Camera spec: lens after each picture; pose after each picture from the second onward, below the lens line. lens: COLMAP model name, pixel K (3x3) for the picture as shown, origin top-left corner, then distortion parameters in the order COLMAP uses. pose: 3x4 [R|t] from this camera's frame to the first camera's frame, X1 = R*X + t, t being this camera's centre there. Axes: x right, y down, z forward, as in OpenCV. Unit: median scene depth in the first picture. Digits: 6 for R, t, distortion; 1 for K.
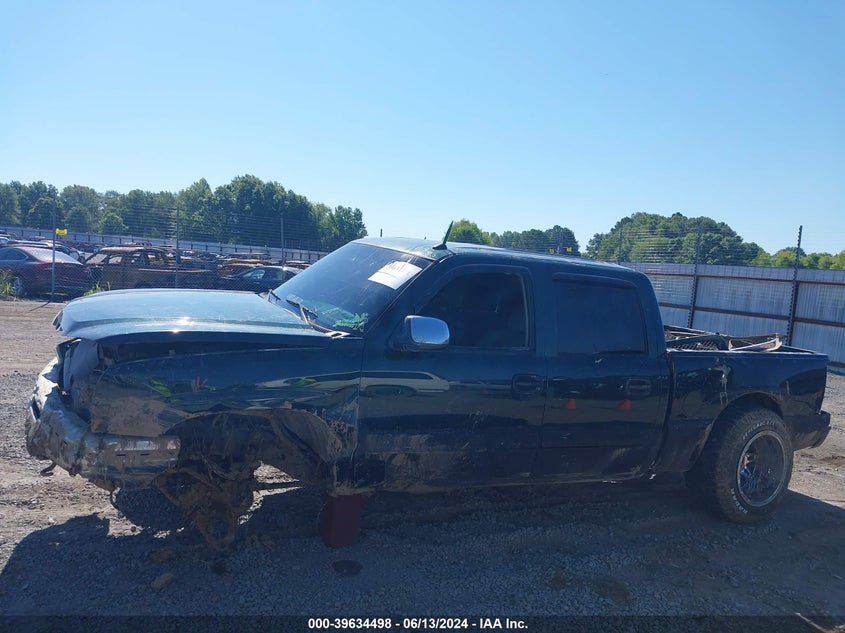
lens RADIAL K [[687.3, 0, 423.4], [0, 687.3, 316.0], [0, 0, 1]] dist [0.034926, -0.025077]
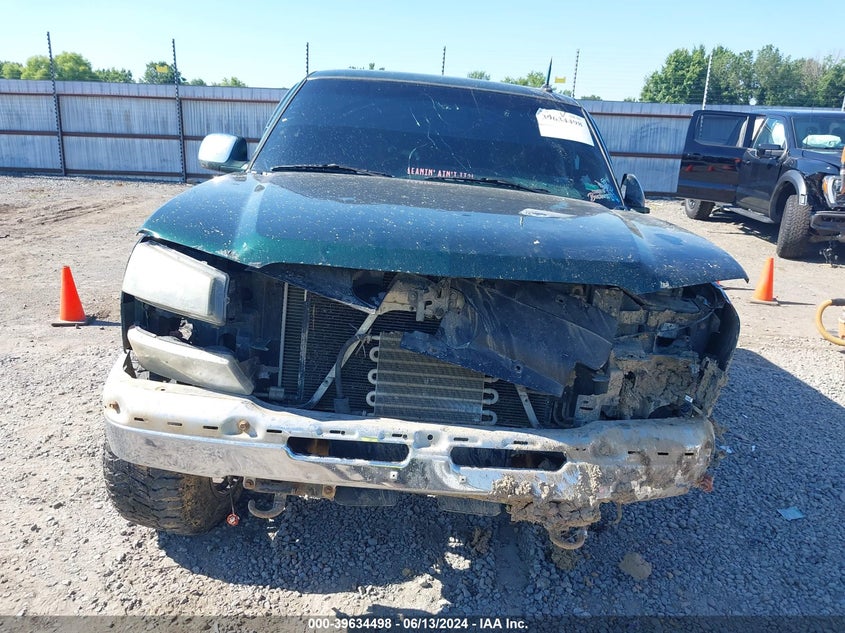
lens RADIAL K [[687.3, 0, 422.6], [0, 687.3, 317.6], [0, 0, 1]] dist [0.034926, -0.025077]
pose [[0.462242, -0.303778, 0.833097, -0.217358], [0.073080, 0.949345, 0.305618, -0.027418], [-0.883737, -0.080387, 0.461028, 0.185584]]
